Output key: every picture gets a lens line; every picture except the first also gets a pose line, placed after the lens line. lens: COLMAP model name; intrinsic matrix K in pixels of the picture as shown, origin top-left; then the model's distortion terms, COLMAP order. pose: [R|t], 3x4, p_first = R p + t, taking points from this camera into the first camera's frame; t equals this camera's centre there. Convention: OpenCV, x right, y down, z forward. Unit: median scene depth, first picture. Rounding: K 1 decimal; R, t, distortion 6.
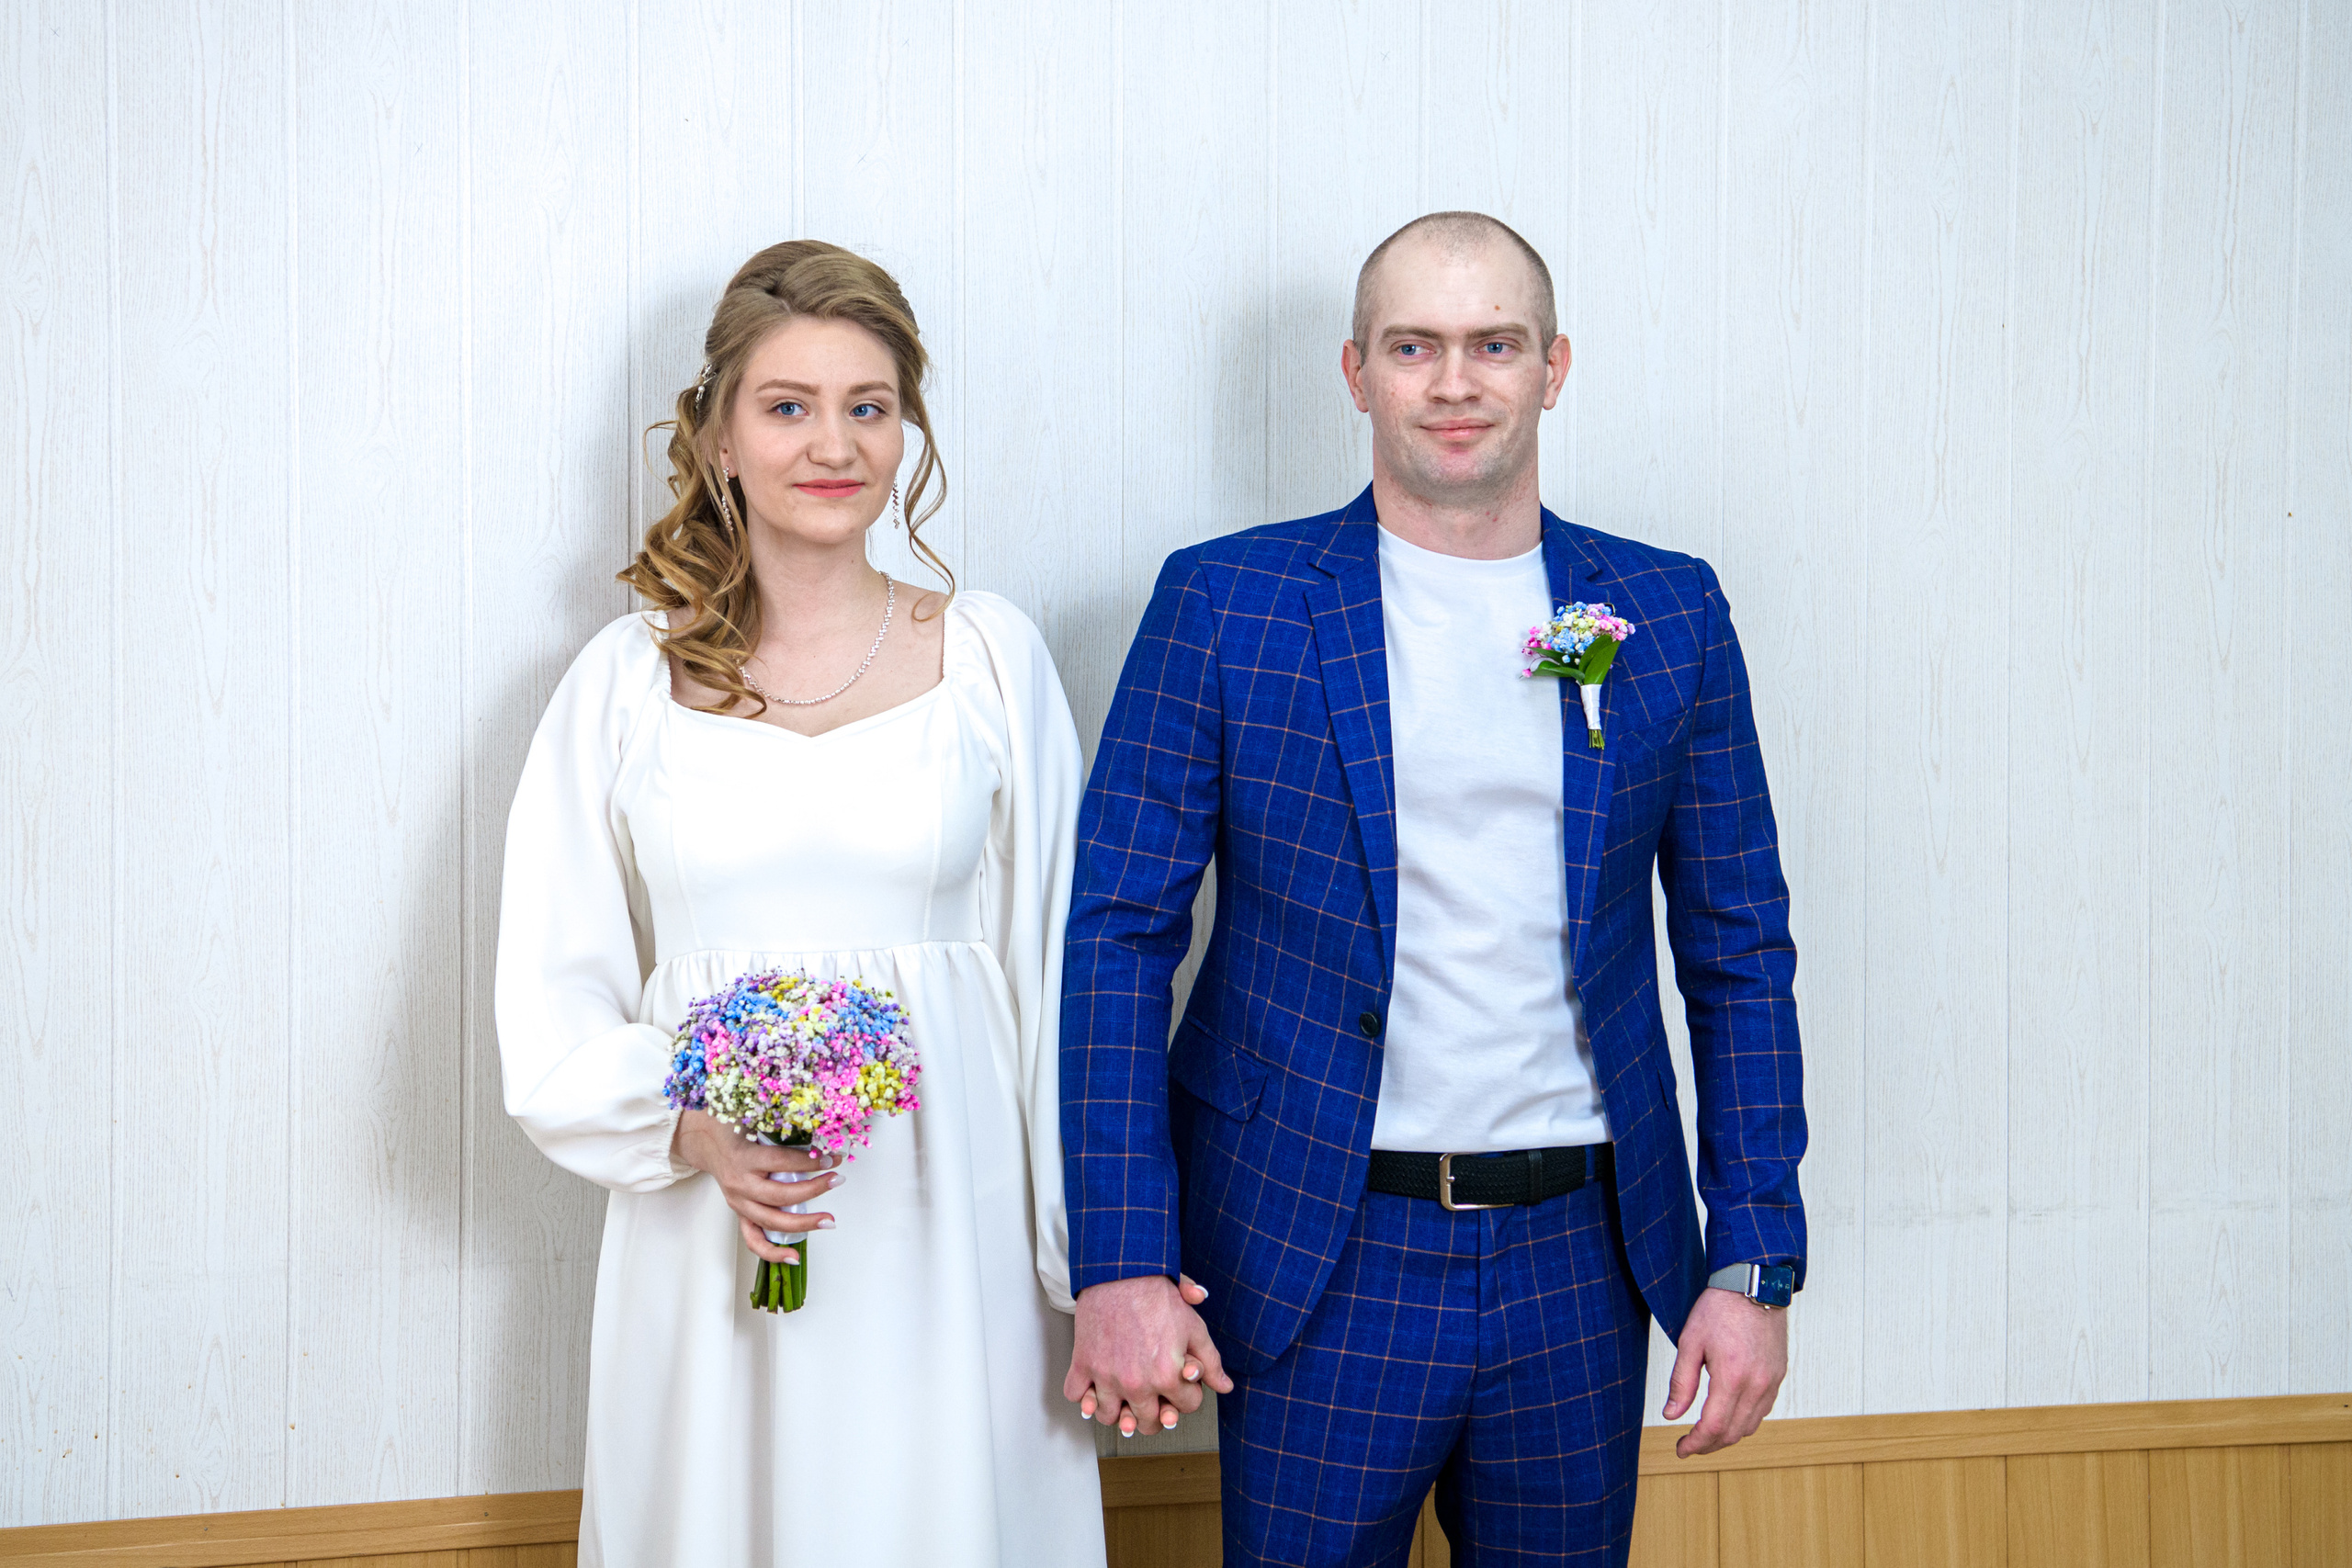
lens RADIAL K [[3982.4, 0, 1176.0], [0, 3982.4, 784.0], [0, 0, 1]] dist [0.150453, 0.002724]
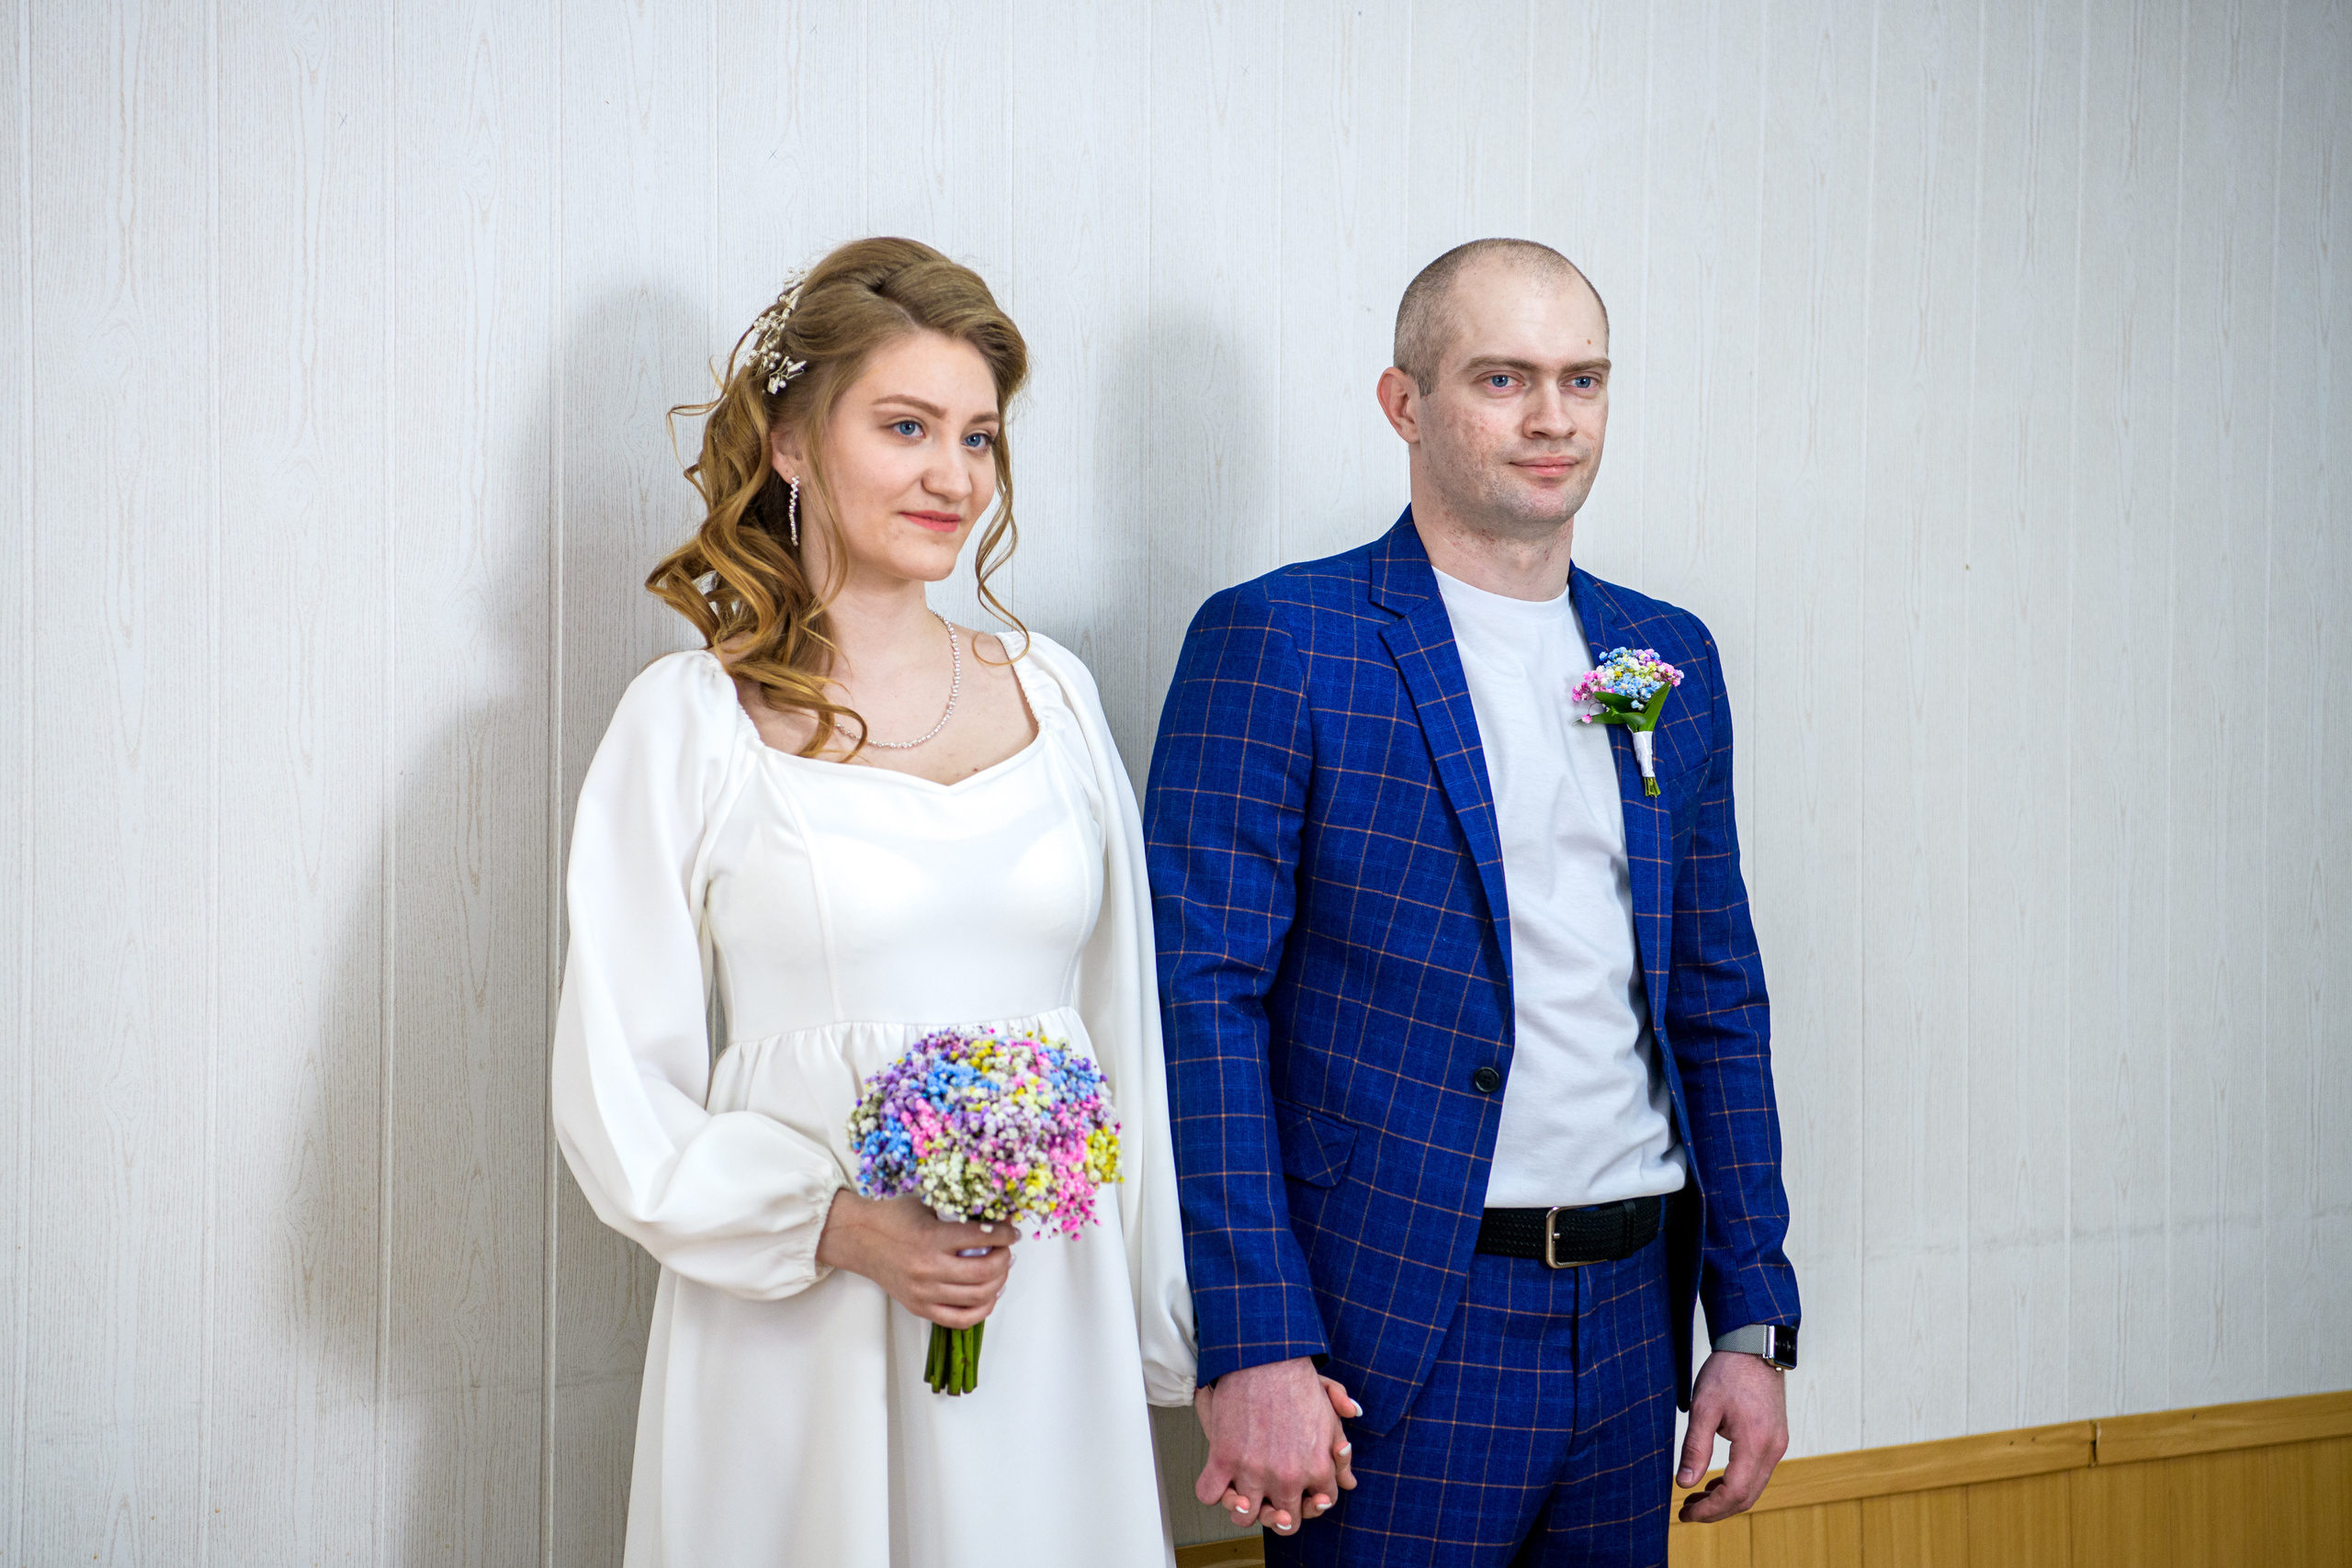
lens RADIAL K [[4557.3, 0, 1176.4], [0, 4557.3, 827.7], [0, 0, 1]] dist [0.251443, -0.087813]
pose [[0.926338, -0.009960, 0.376561, -0.418282], [0.014427, 0.999855, -0.009045, 0.007887], [-0.376416, 0.013812, 0.926348, 0.003004]]
